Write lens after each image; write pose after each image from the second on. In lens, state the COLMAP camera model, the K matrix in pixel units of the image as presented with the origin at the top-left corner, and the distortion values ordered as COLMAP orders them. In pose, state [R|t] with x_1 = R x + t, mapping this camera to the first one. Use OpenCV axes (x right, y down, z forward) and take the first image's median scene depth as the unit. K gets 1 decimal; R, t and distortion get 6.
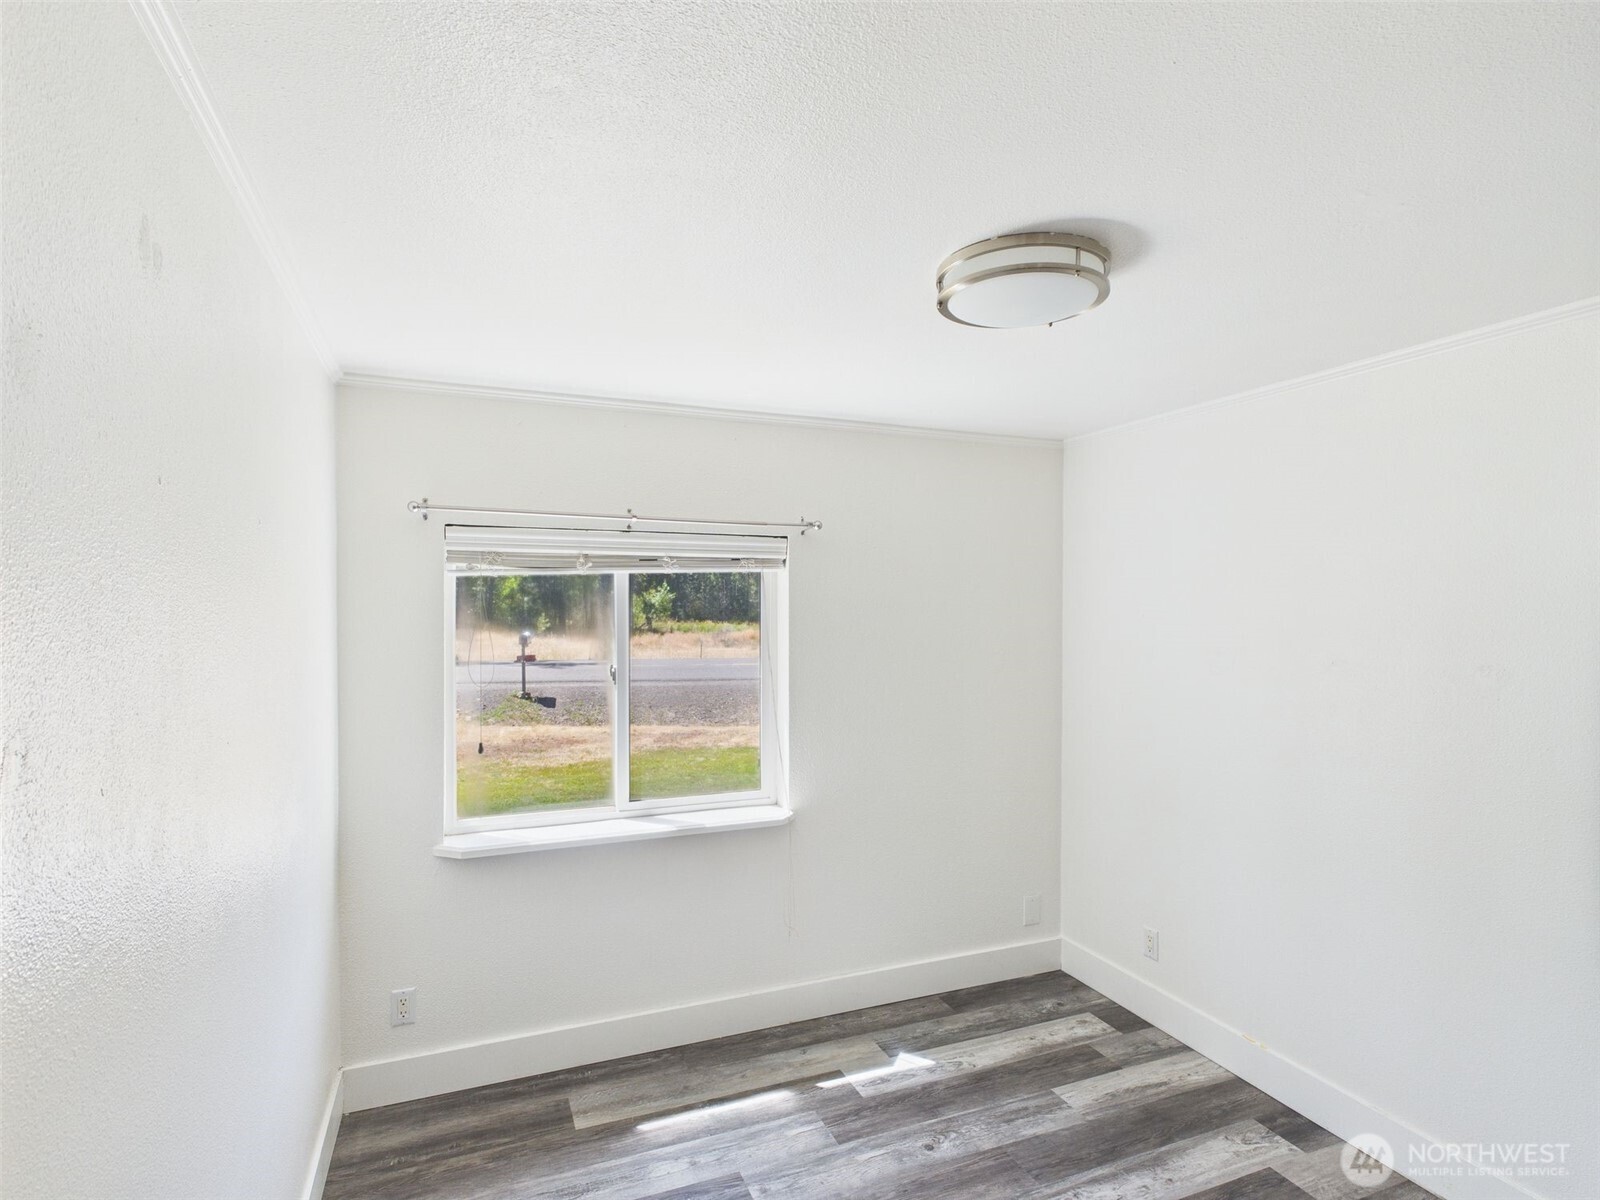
lens RADIAL K [[823.5, 0, 807.6], [0, 823.5, 621.4], [0, 0, 1]] dist [-0.000112, -0.001013]
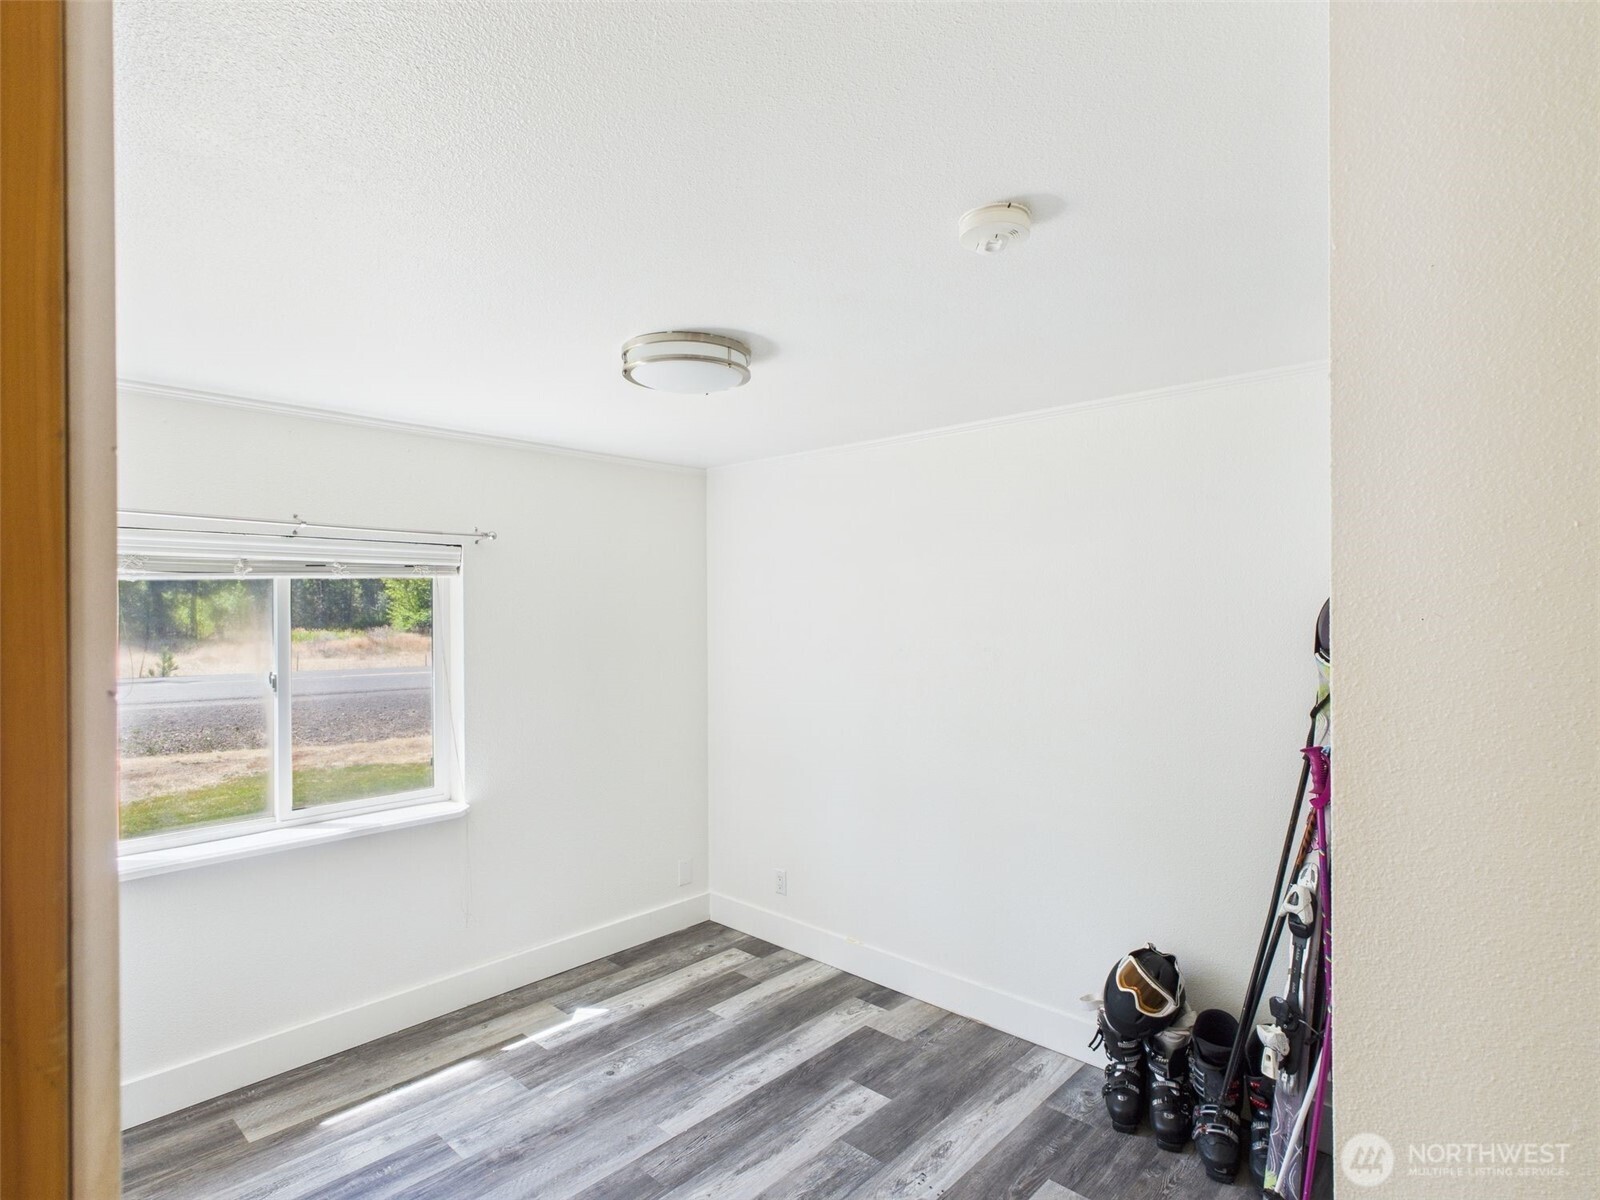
lens RADIAL K [[823.5, 0, 800.2], [0, 823.5, 609.6], [0, 0, 1]] dist [-0.000112, -0.001013]
pose [[0.908977, -0.005826, 0.416805, -0.077141], [0.013497, 0.999789, -0.015459, 0.002307], [-0.416627, 0.019678, 0.908864, -0.159775]]
